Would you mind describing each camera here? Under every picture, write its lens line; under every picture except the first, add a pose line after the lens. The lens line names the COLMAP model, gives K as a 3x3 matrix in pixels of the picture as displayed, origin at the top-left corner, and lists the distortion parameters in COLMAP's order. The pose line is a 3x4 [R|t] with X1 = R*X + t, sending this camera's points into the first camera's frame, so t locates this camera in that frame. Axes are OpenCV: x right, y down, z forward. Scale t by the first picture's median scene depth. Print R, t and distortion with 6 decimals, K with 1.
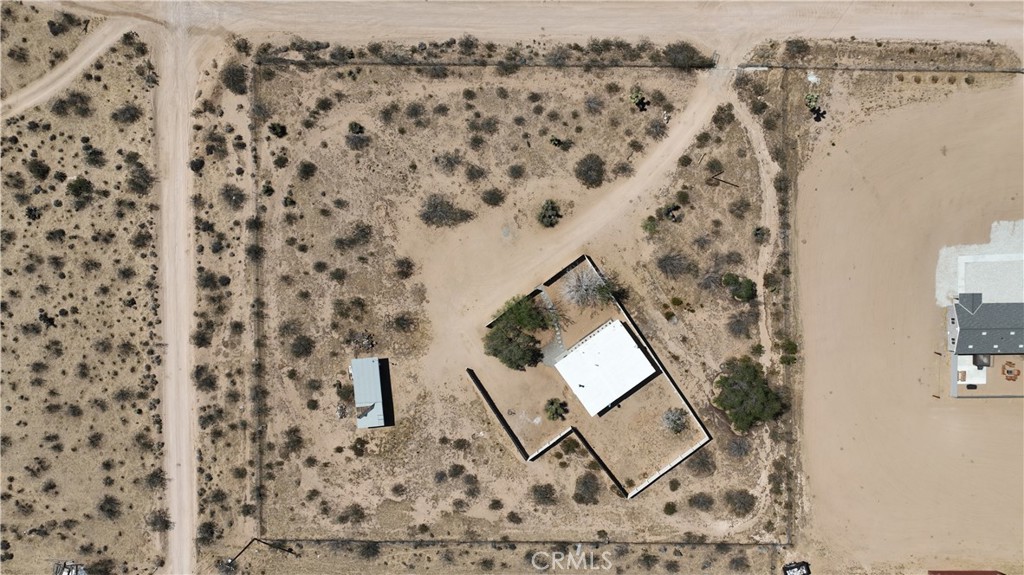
lens RADIAL K [[718.5, 0, 510.2], [0, 718.5, 290.9], [0, 0, 1]] dist [-0.003206, 0.013058]
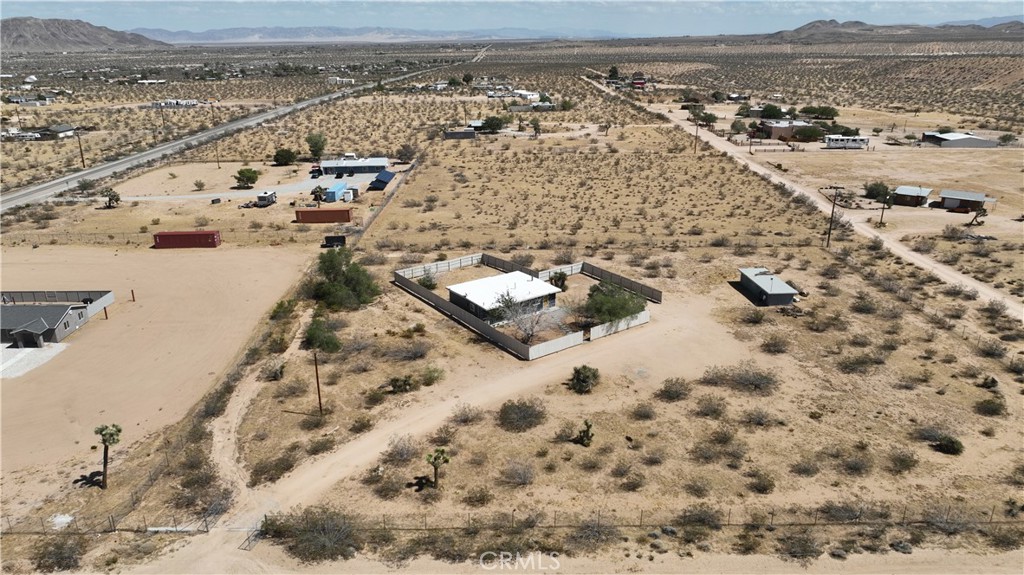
lens RADIAL K [[718.5, 0, 509.9], [0, 718.5, 285.7], [0, 0, 1]] dist [-0.003206, 0.013058]
pose [[-0.999977, -0.003298, 0.005964, 0.117602], [0.006733, -0.342040, 0.939661, -0.699968], [-0.001059, 0.939680, 0.342055, 0.689290]]
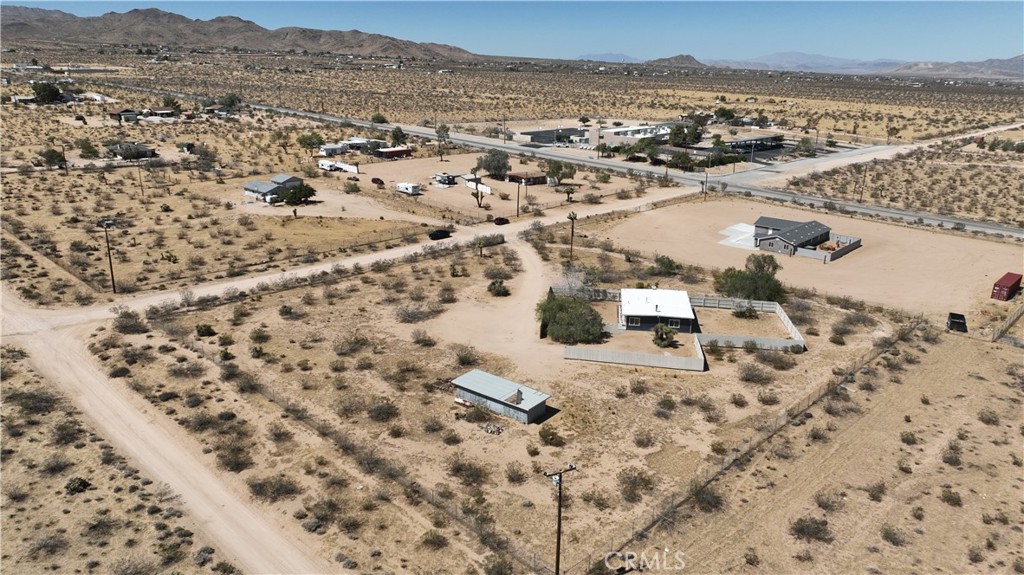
lens RADIAL K [[718.5, 0, 513.4], [0, 718.5, 289.2], [0, 0, 1]] dist [-0.003206, 0.013058]
pose [[0.686114, -0.220133, 0.693390, -0.646147], [0.727494, 0.206766, -0.654217, 0.582762], [0.000645, 0.953304, 0.302011, 0.685857]]
